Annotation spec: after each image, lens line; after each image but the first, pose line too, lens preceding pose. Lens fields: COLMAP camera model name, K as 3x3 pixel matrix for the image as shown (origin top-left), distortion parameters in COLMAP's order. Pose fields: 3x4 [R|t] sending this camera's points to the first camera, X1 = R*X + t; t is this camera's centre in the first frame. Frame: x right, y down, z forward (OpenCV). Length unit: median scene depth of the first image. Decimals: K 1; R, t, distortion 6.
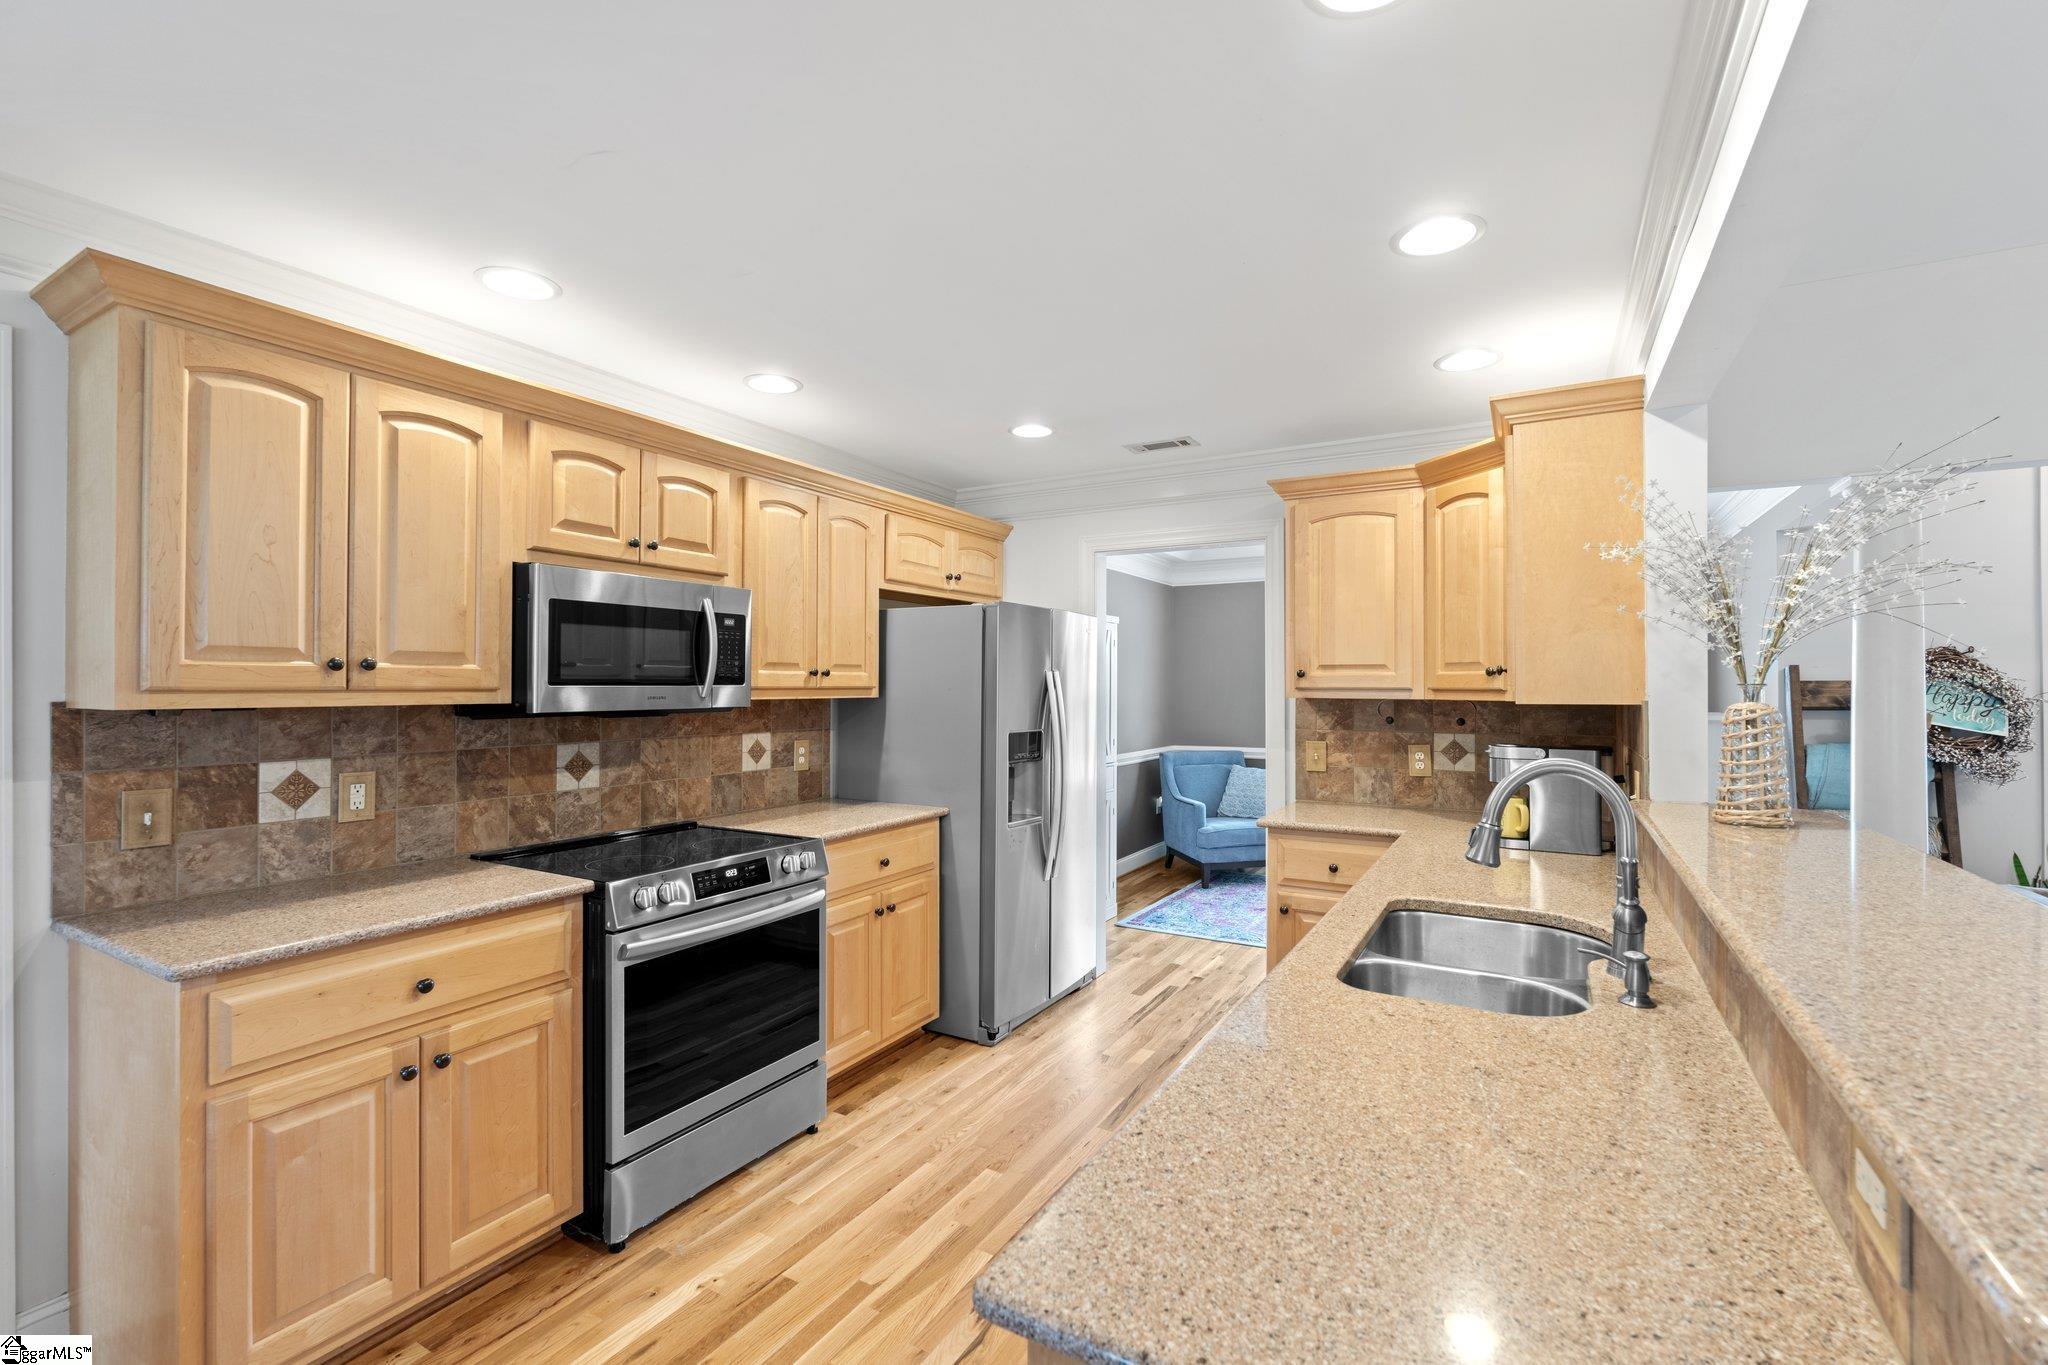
lens RADIAL K [[892.3, 0, 1021.6], [0, 892.3, 676.4], [0, 0, 1]] dist [-0.004017, -0.000316]
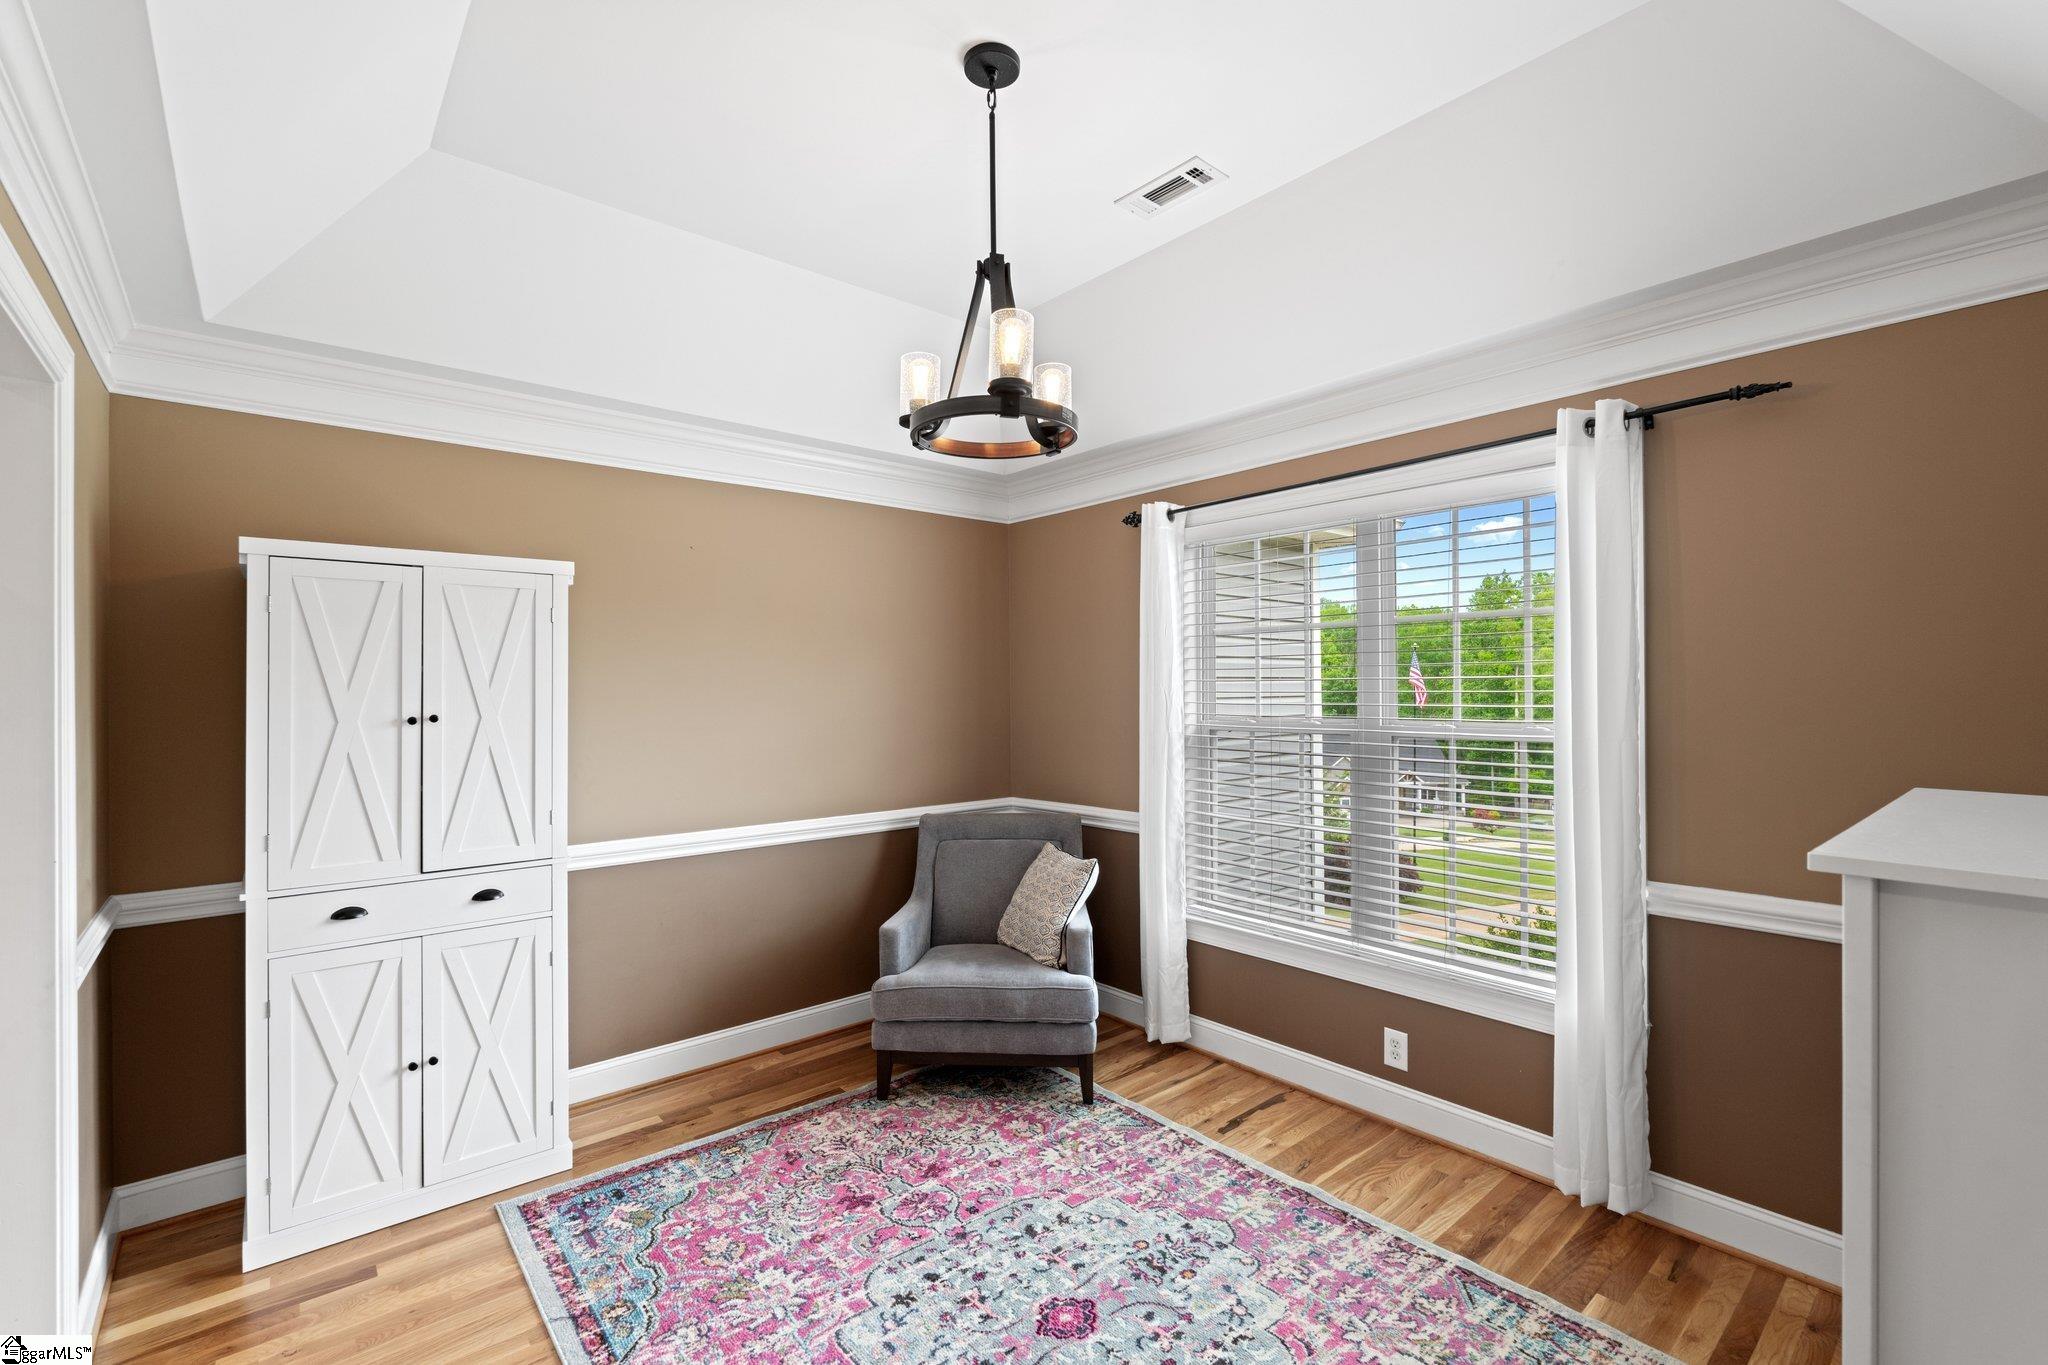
lens RADIAL K [[892.3, 0, 1021.6], [0, 892.3, 676.4], [0, 0, 1]] dist [-0.004017, -0.000316]
pose [[0.947350, -0.012448, -0.319957, 0.929046], [0.010198, 0.999910, -0.008707, 0.008082], [0.320036, 0.004985, 0.947392, 1.202301]]
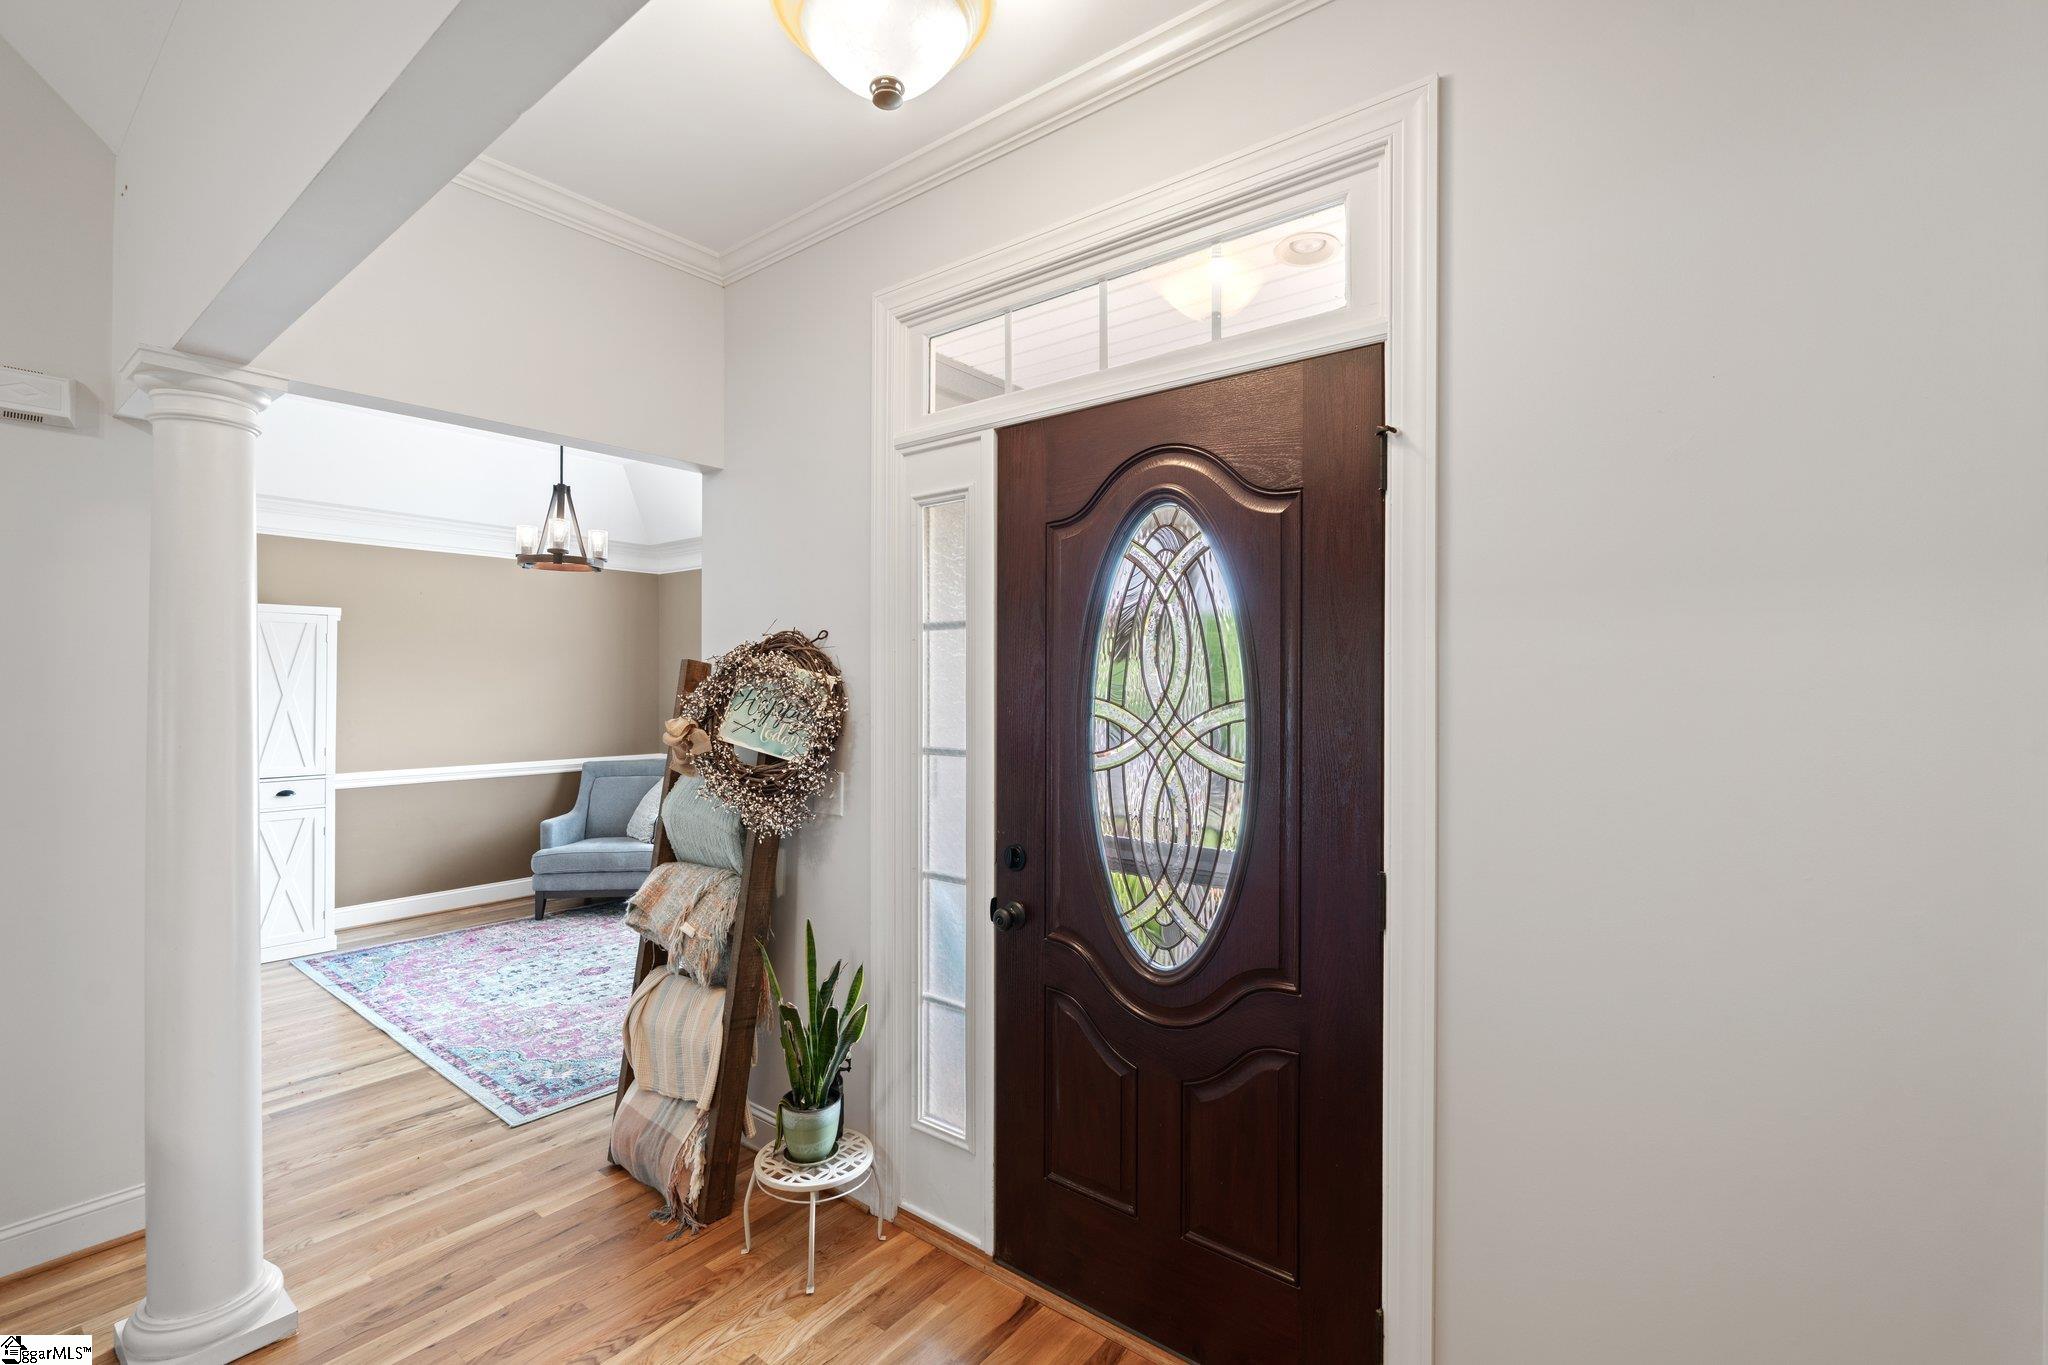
lens RADIAL K [[892.3, 0, 1021.6], [0, 892.3, 676.4], [0, 0, 1]] dist [-0.004017, -0.000316]
pose [[0.991827, 0.001041, -0.127589, 1.672668], [-0.001375, 0.999996, -0.002531, 0.003962], [0.127586, 0.002686, 0.991824, 0.436936]]
